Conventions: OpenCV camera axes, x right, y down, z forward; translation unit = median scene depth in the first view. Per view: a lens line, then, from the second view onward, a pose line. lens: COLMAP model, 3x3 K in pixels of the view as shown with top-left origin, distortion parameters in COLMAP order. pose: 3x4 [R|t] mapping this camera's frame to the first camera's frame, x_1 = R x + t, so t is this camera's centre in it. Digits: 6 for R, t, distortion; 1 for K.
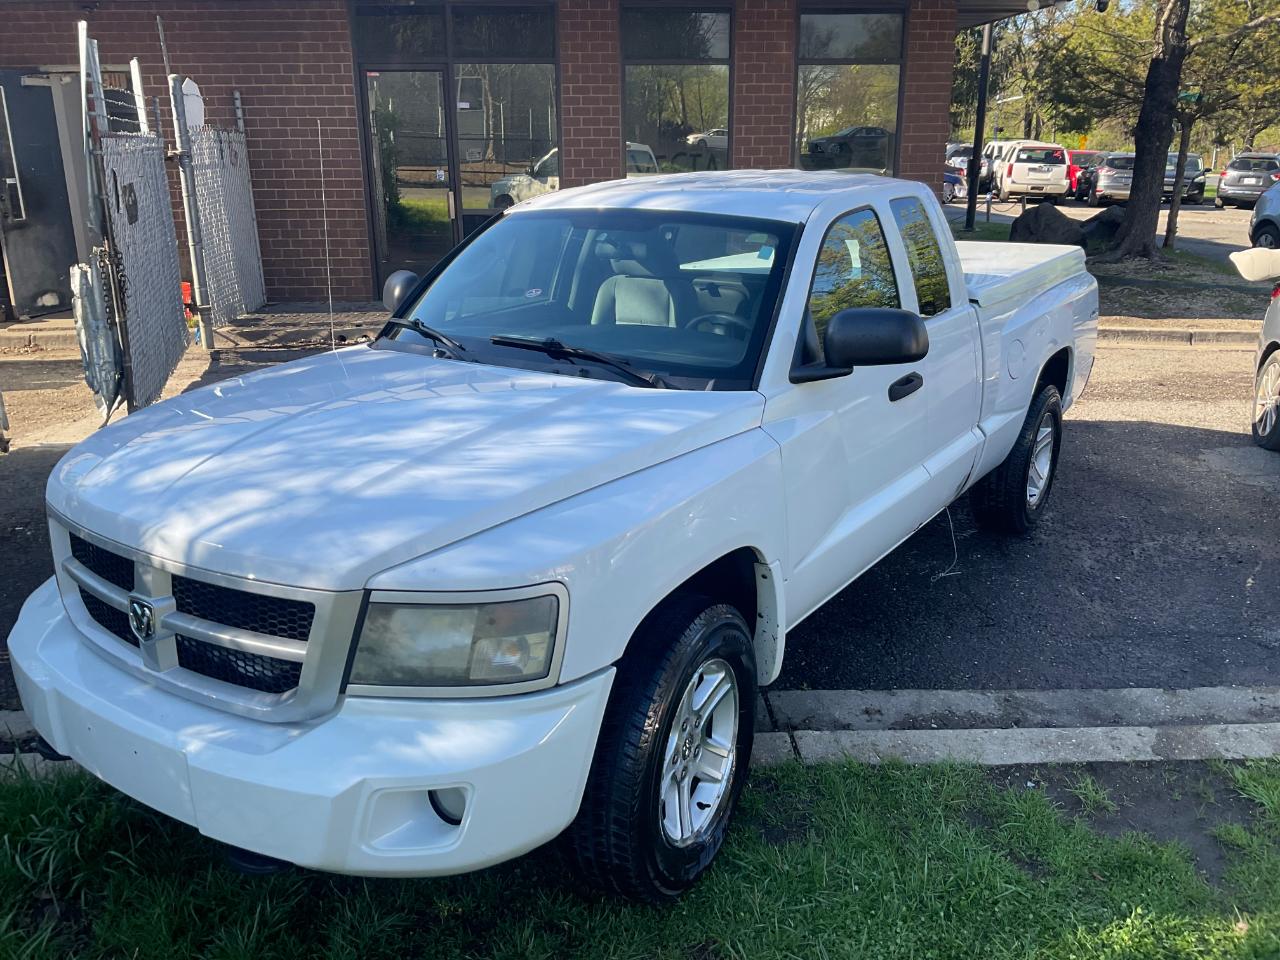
lens RADIAL K [[1046.1, 0, 633.8], [0, 1046.1, 476.6], [0, 0, 1]] dist [0.092552, -0.178464]
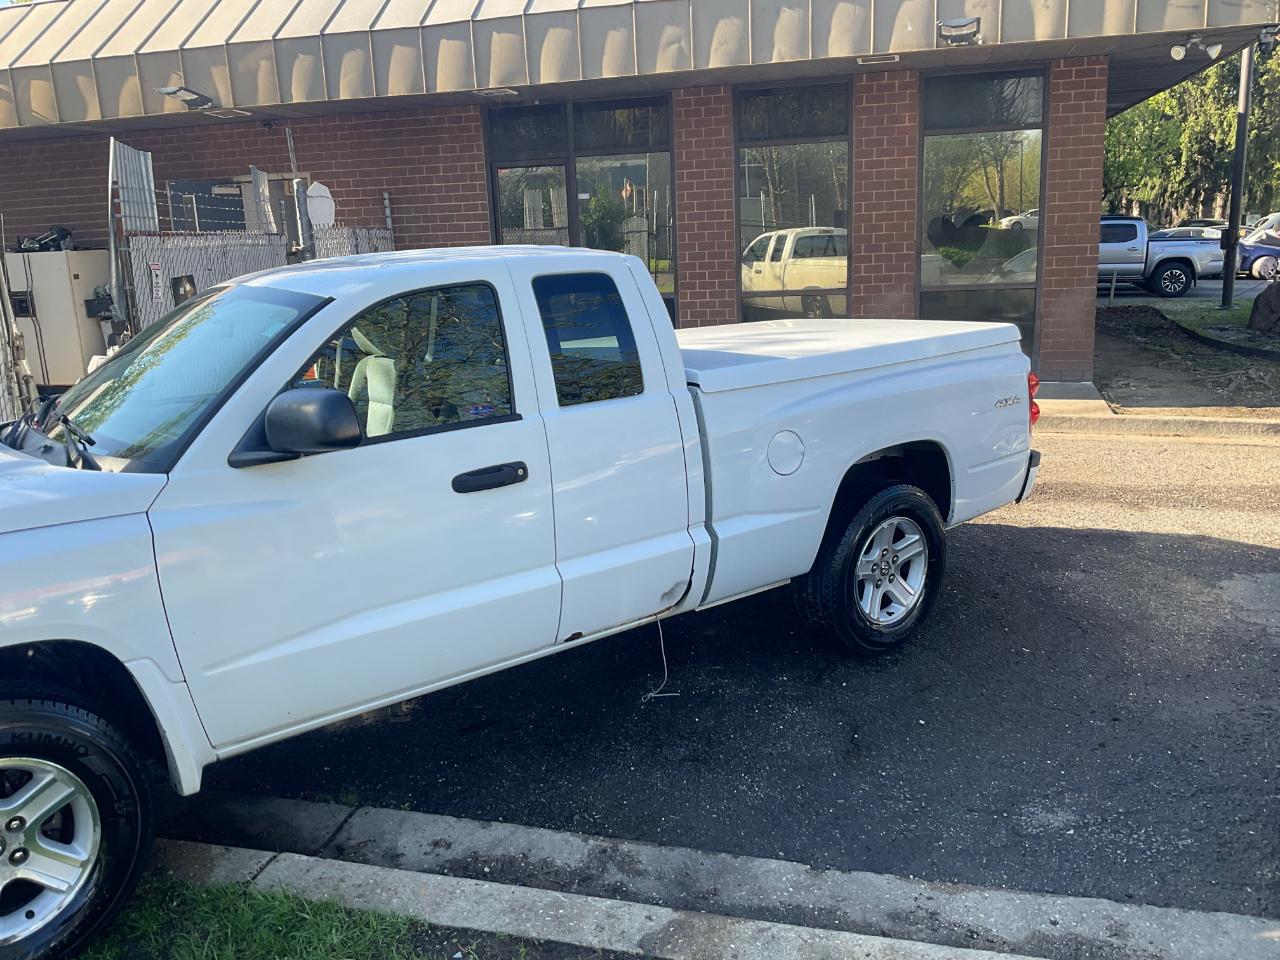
lens RADIAL K [[1046.1, 0, 633.8], [0, 1046.1, 476.6], [0, 0, 1]] dist [0.092552, -0.178464]
pose [[0.952308, 0.035661, -0.303049, 0.701943], [-0.059124, 0.995891, -0.068600, -0.034932], [0.299357, 0.083245, 0.950503, 0.201996]]
